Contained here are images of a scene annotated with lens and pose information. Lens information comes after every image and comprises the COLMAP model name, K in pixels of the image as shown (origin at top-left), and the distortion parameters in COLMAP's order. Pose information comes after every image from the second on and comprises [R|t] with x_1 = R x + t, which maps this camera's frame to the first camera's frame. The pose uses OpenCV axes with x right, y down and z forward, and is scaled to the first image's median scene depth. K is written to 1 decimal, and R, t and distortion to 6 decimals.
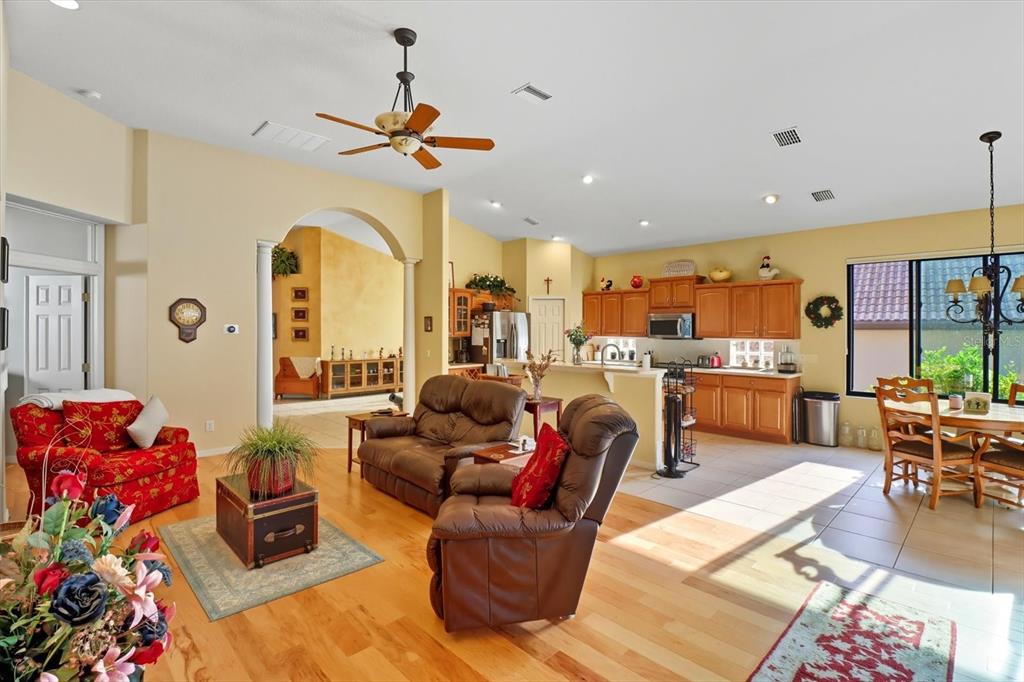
lens RADIAL K [[482.0, 0, 511.7], [0, 482.0, 328.9], [0, 0, 1]] dist [-0.001727, -0.000543]
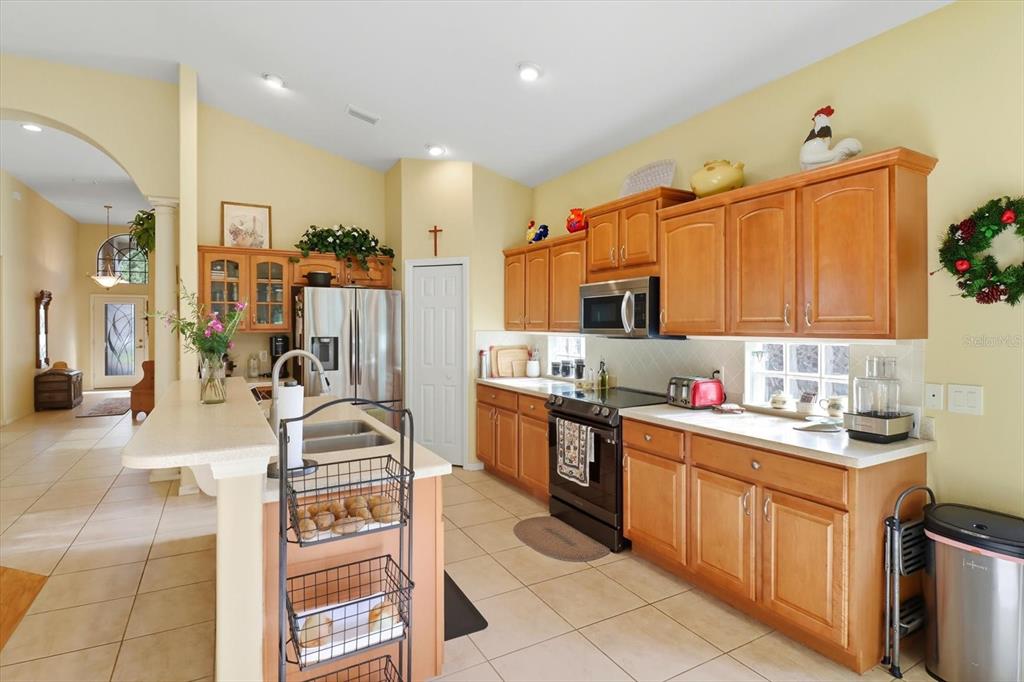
lens RADIAL K [[525.0, 0, 514.2], [0, 525.0, 325.8], [0, 0, 1]] dist [-0.002657, -0.000932]
pose [[0.961804, -0.004102, -0.273707, 0.389974], [0.004680, 0.999988, 0.001458, 0.009297], [0.273698, -0.002683, 0.961812, 0.529633]]
